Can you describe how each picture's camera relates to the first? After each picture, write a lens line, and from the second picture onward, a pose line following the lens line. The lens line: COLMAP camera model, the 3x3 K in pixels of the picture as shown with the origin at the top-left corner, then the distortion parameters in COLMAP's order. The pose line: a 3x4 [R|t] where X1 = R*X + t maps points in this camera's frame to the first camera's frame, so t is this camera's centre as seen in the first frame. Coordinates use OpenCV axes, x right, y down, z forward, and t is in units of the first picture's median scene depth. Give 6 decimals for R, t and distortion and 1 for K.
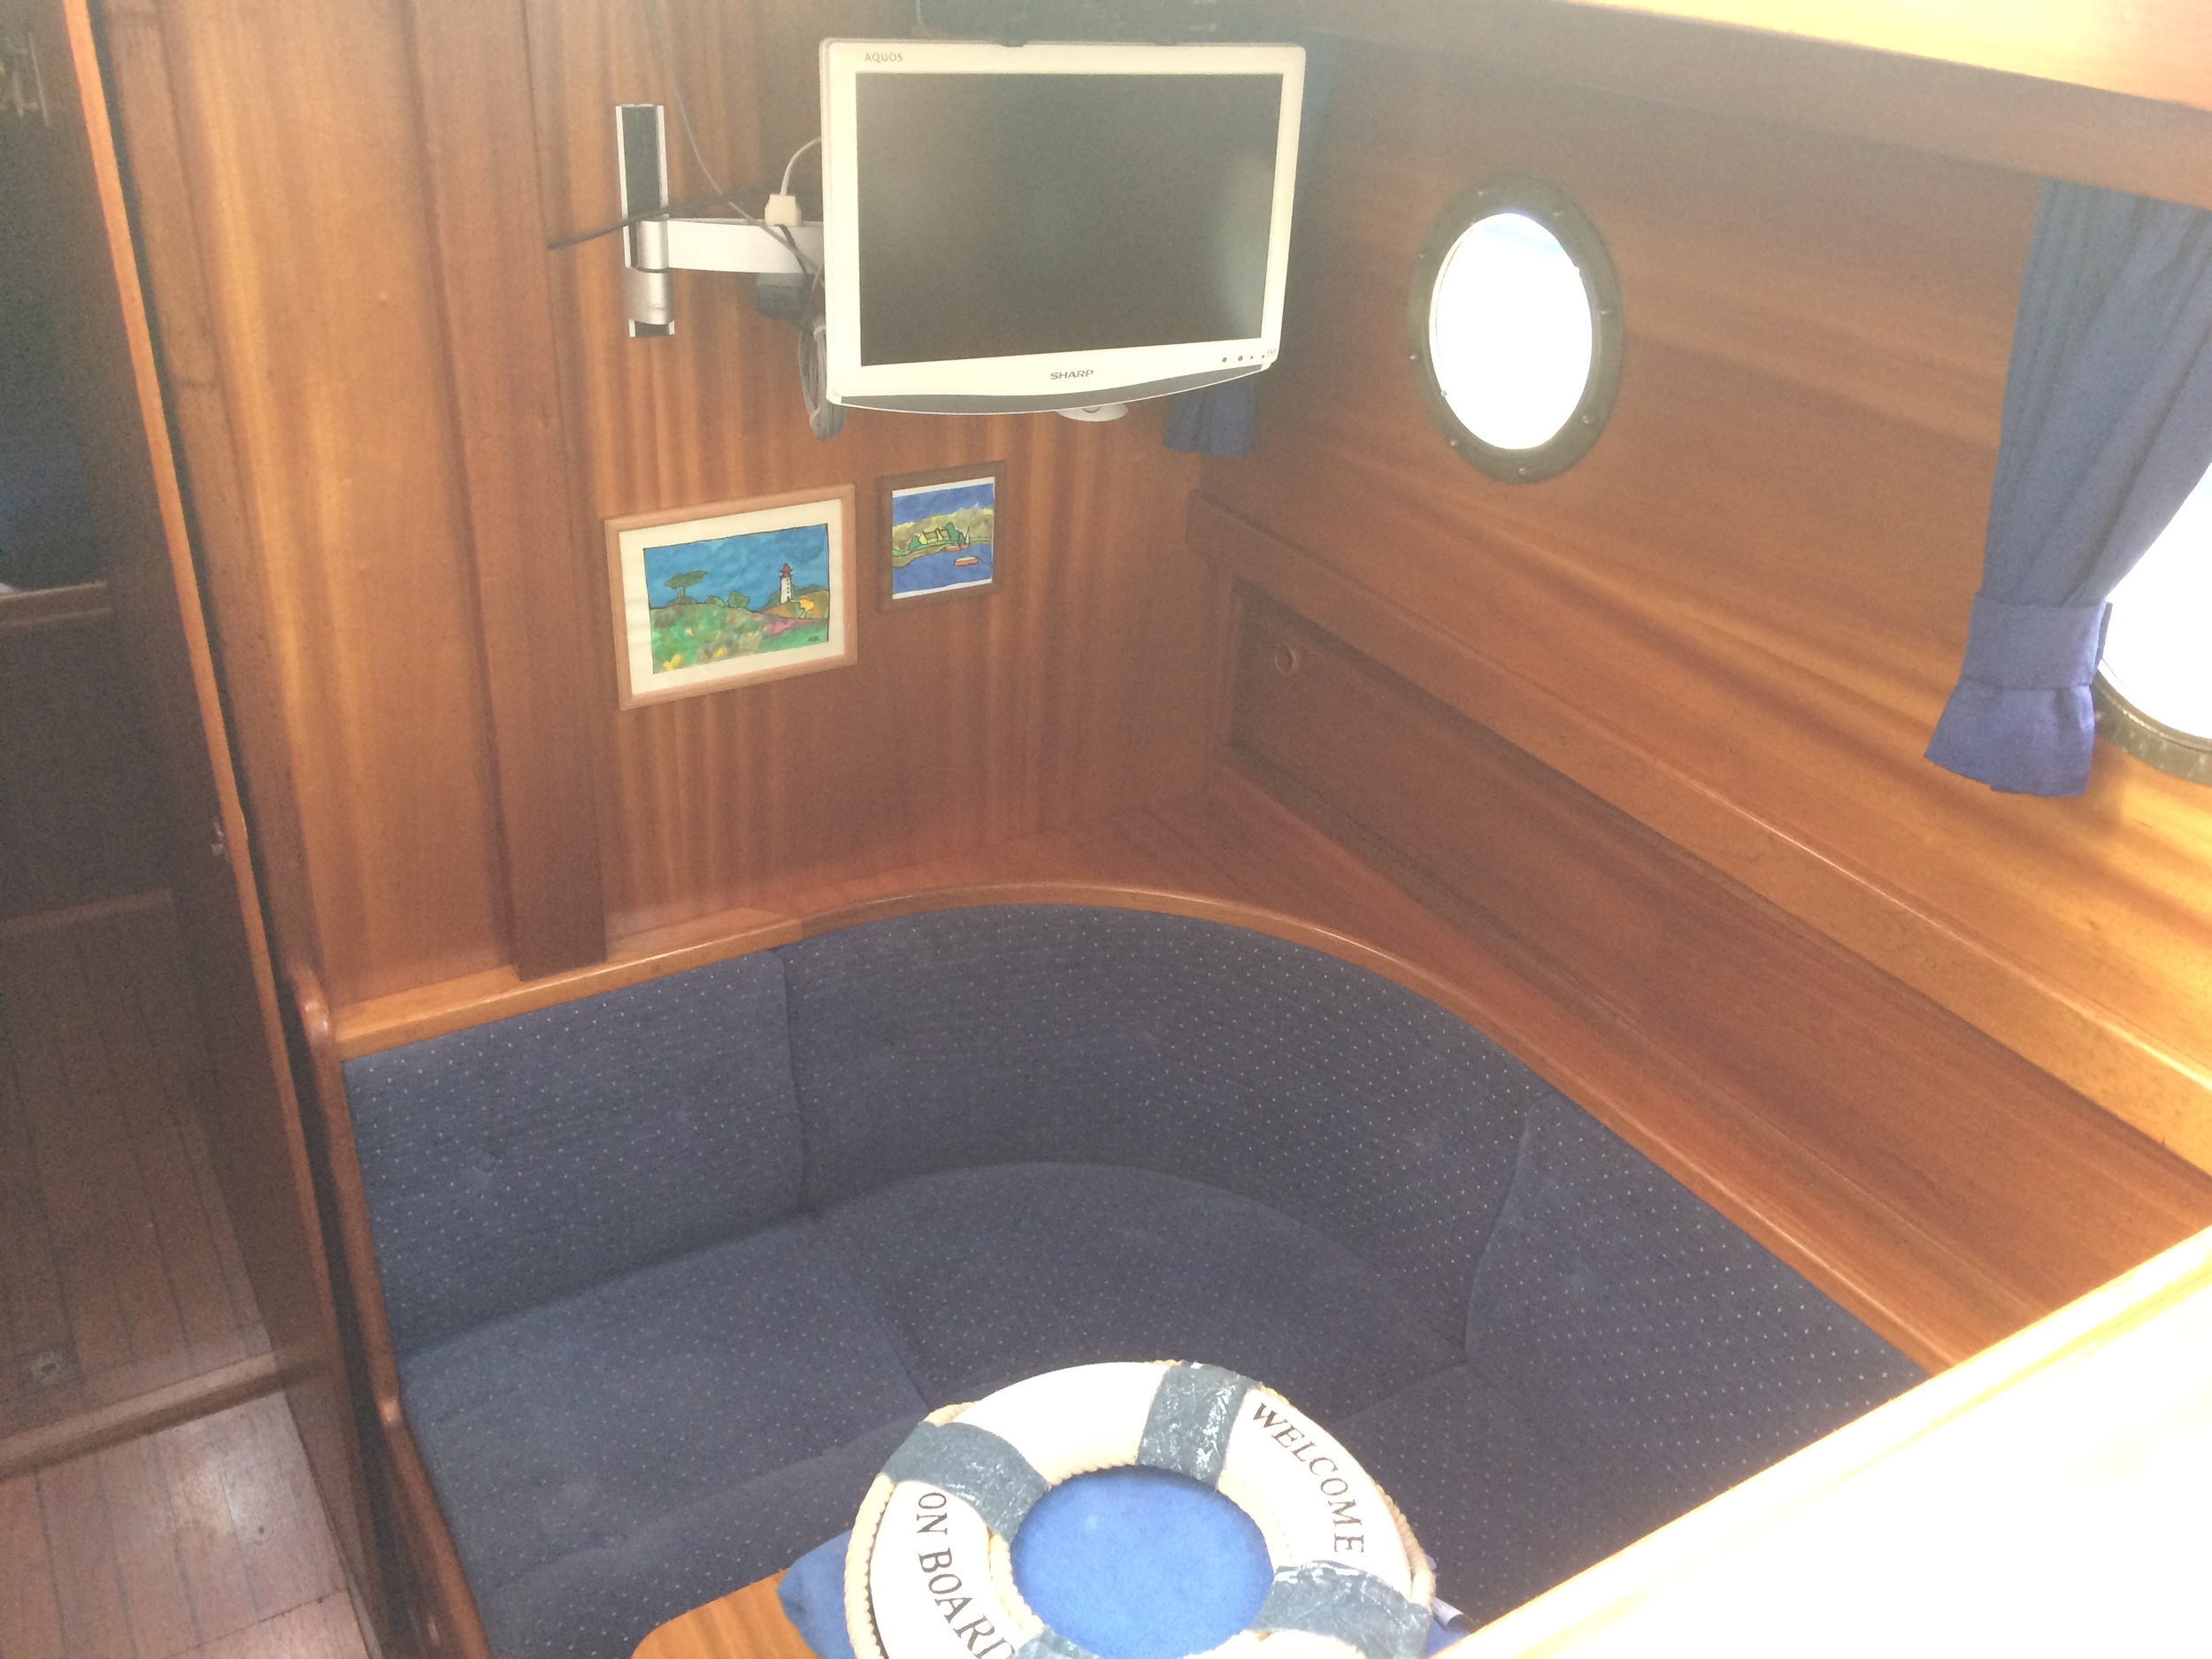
lens RADIAL K [[1847.9, 0, 1099.2], [0, 1847.9, 820.8], [0, 0, 1]] dist [0.097859, -0.130860]
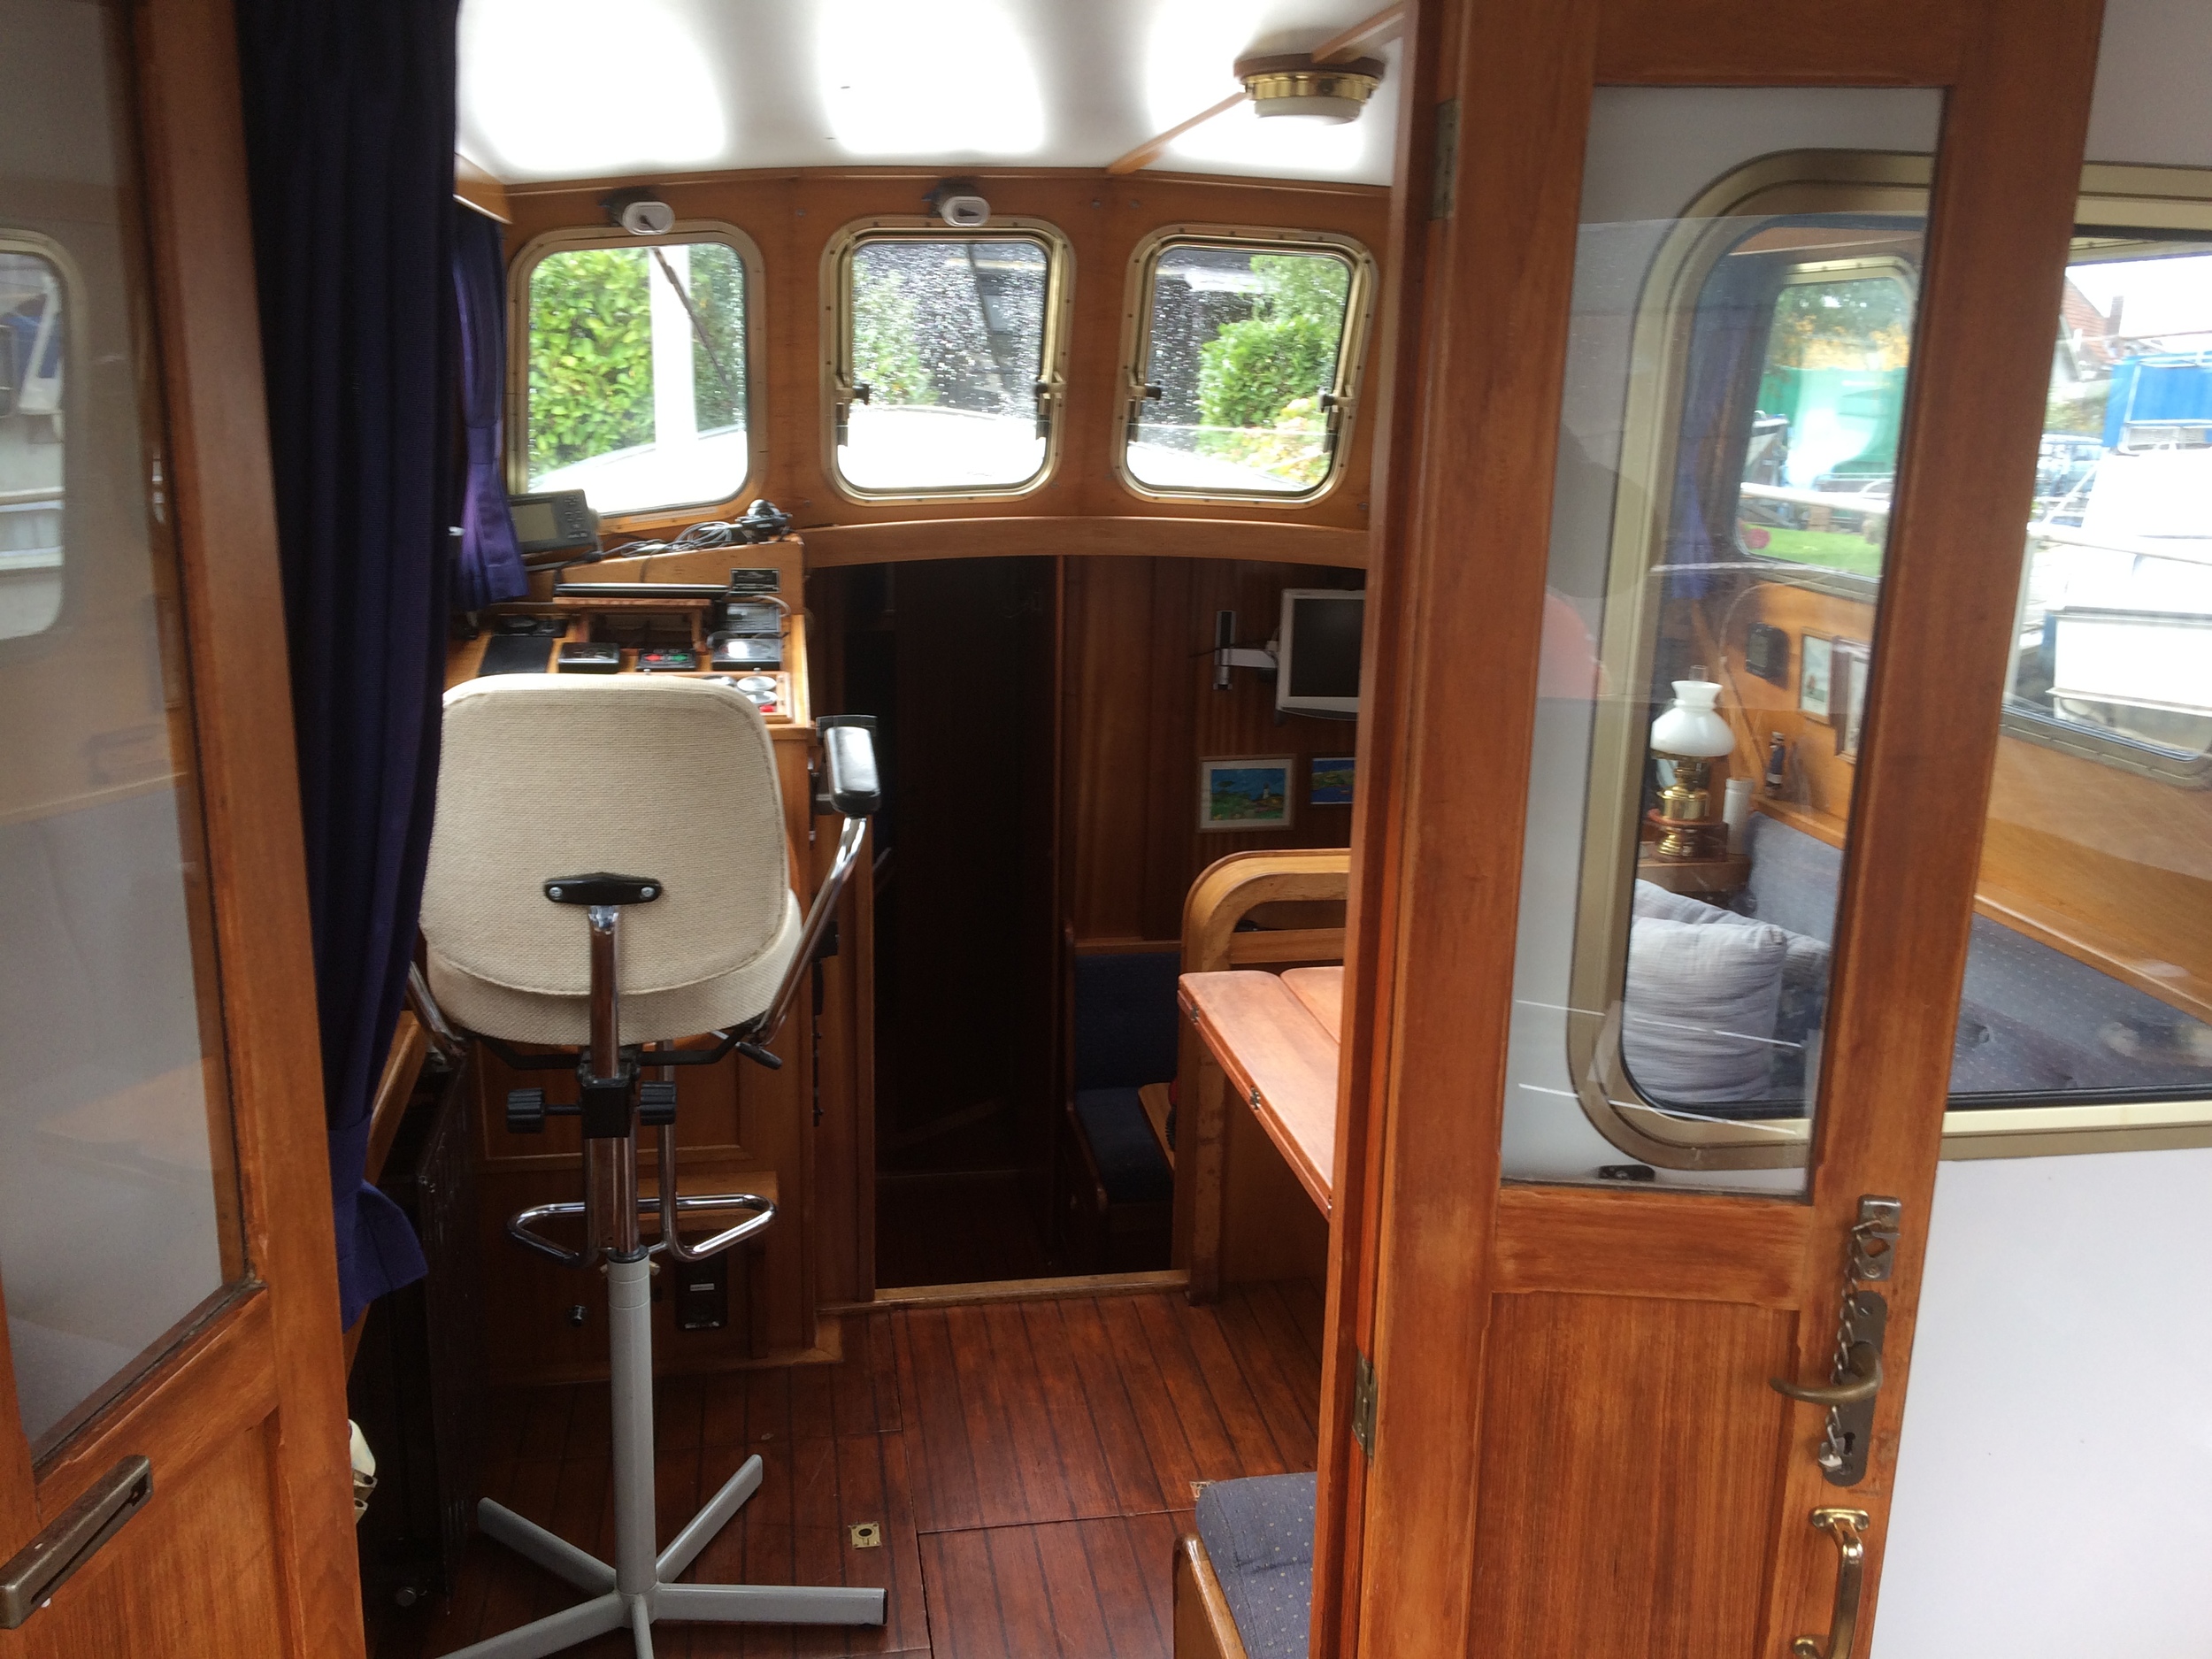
lens RADIAL K [[1854.0, 0, 1112.5], [0, 1854.0, 824.6], [0, 0, 1]] dist [0.099252, -0.122984]
pose [[0.929910, 0.046842, -0.364793, 0.557602], [-0.148125, 0.955557, -0.254892, 0.588999], [0.336641, 0.291061, 0.895520, -1.303698]]
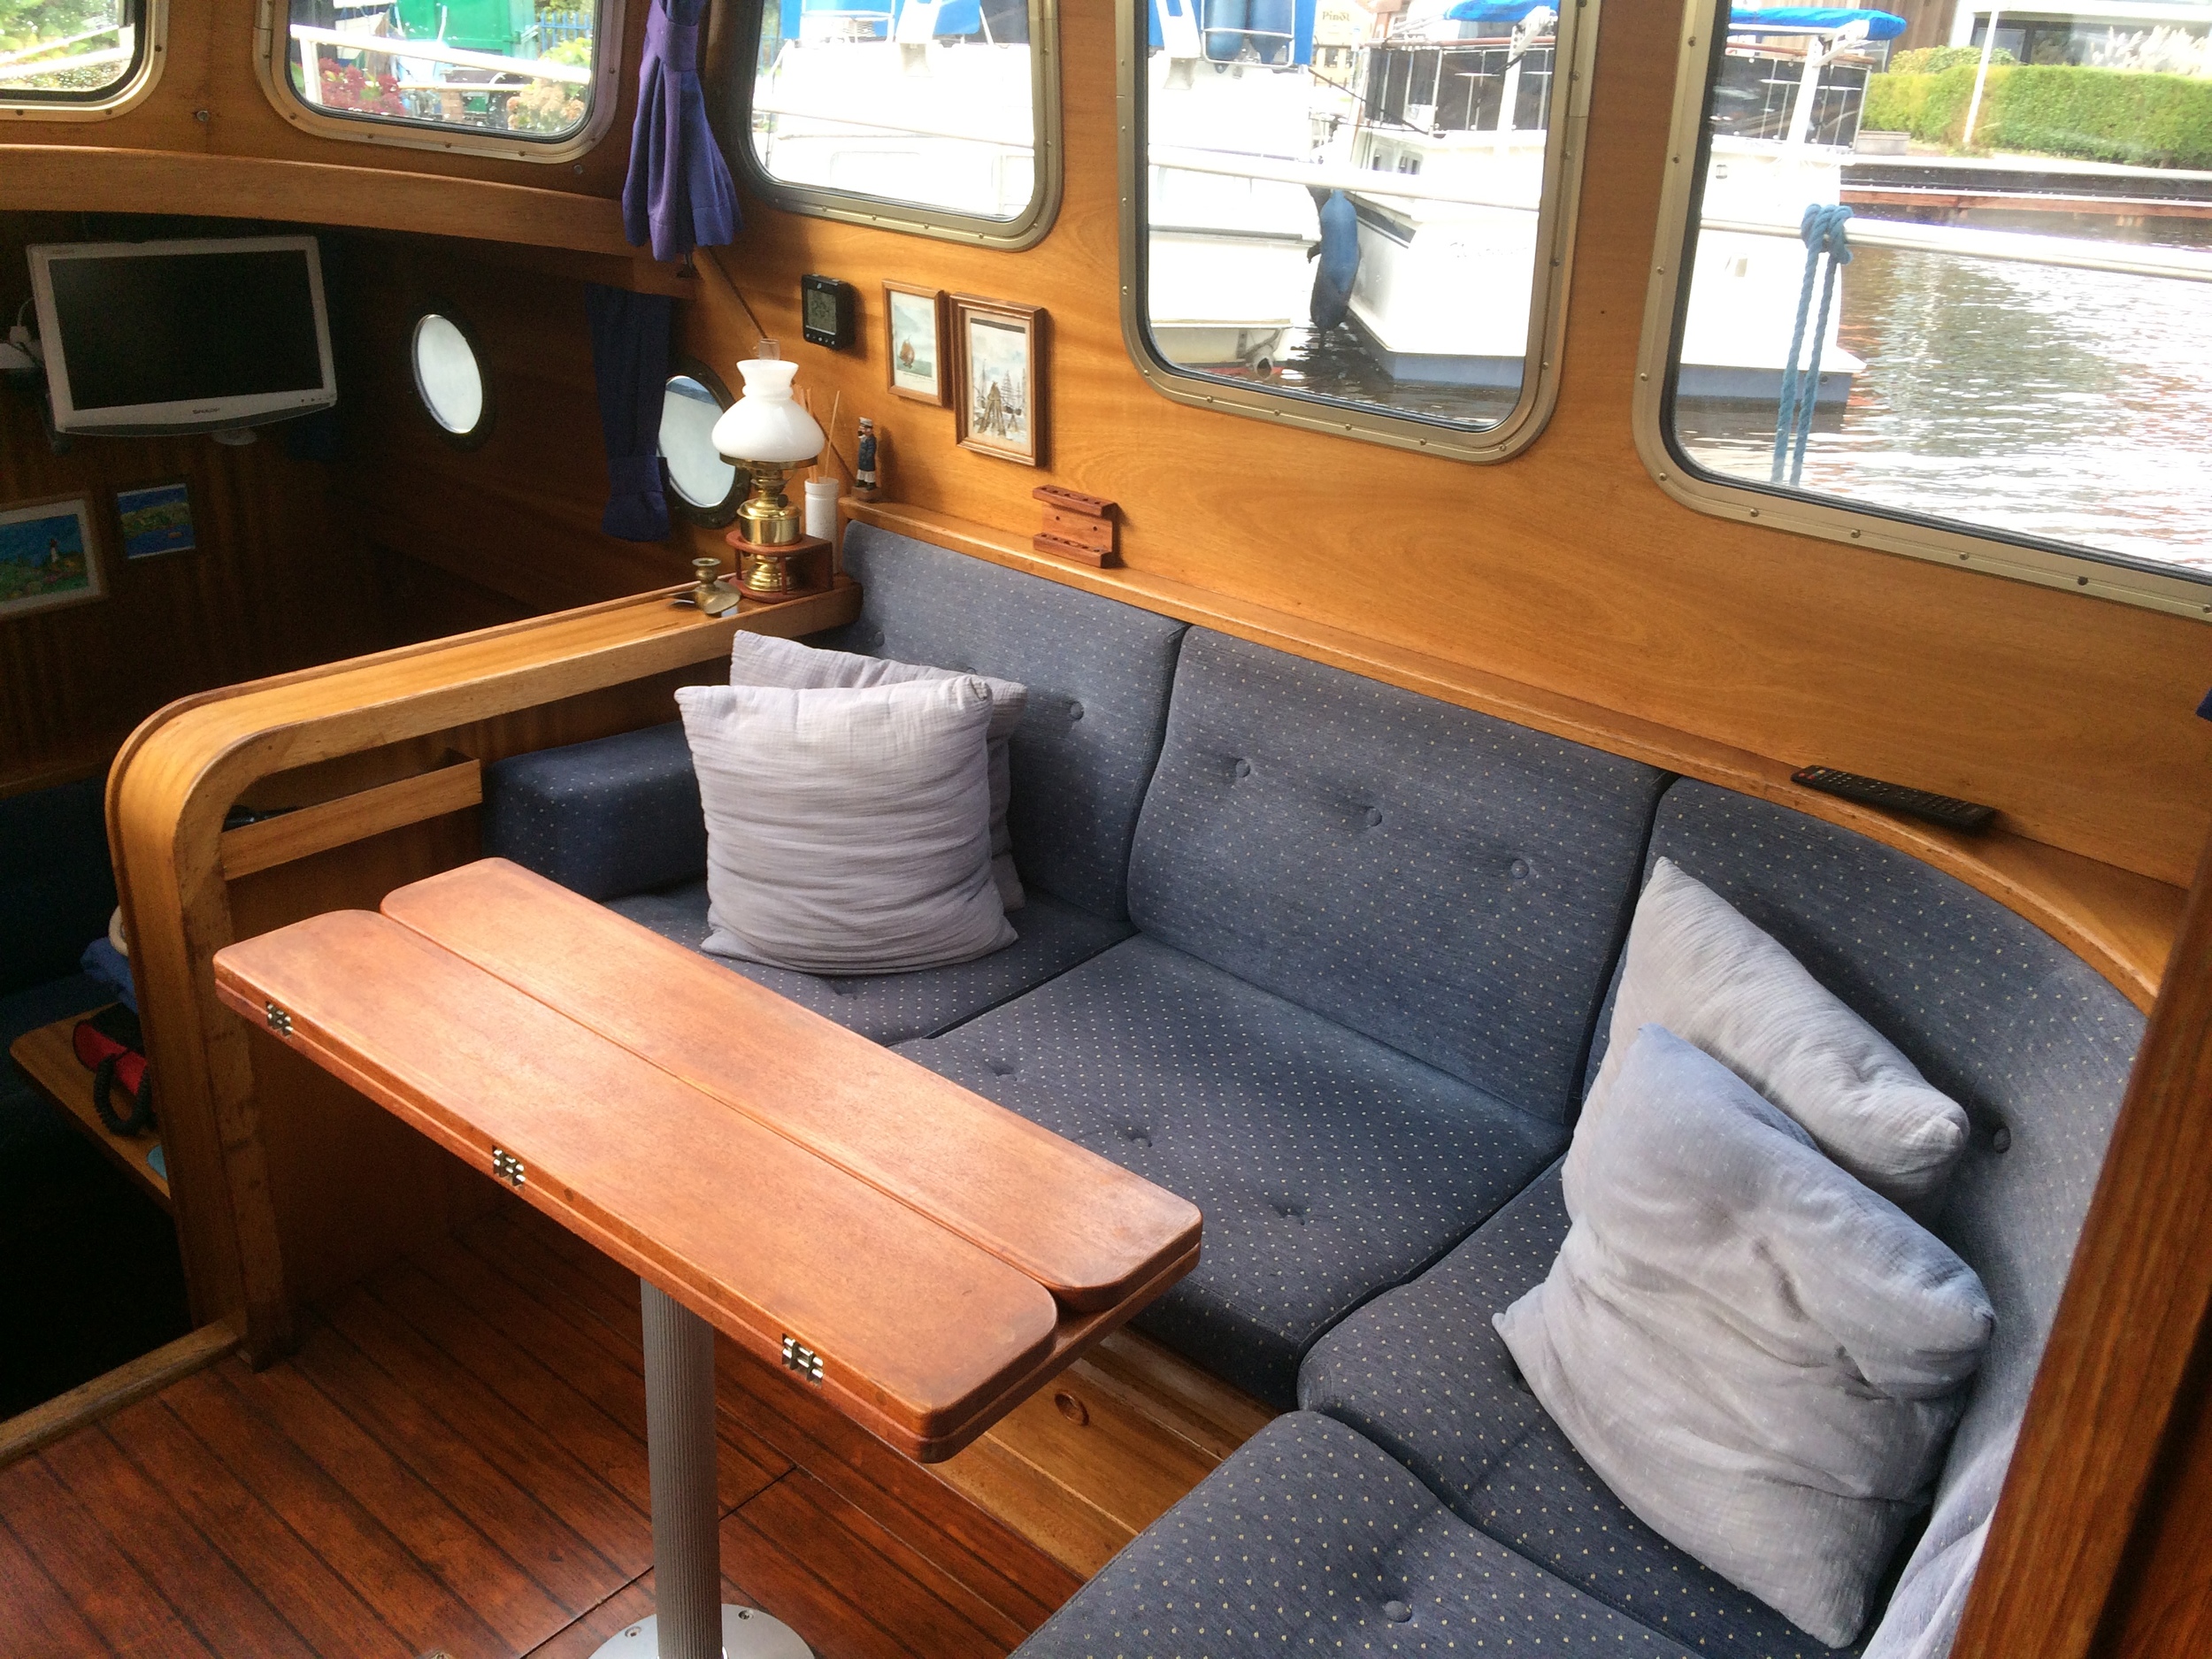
lens RADIAL K [[1847.9, 0, 1099.2], [0, 1847.9, 820.8], [0, 0, 1]] dist [0.097859, -0.130860]
pose [[0.950616, -0.135335, 0.279309, 0.230366], [0.157290, 0.985869, -0.057643, 0.372057], [-0.267560, 0.098729, 0.958470, -0.897685]]
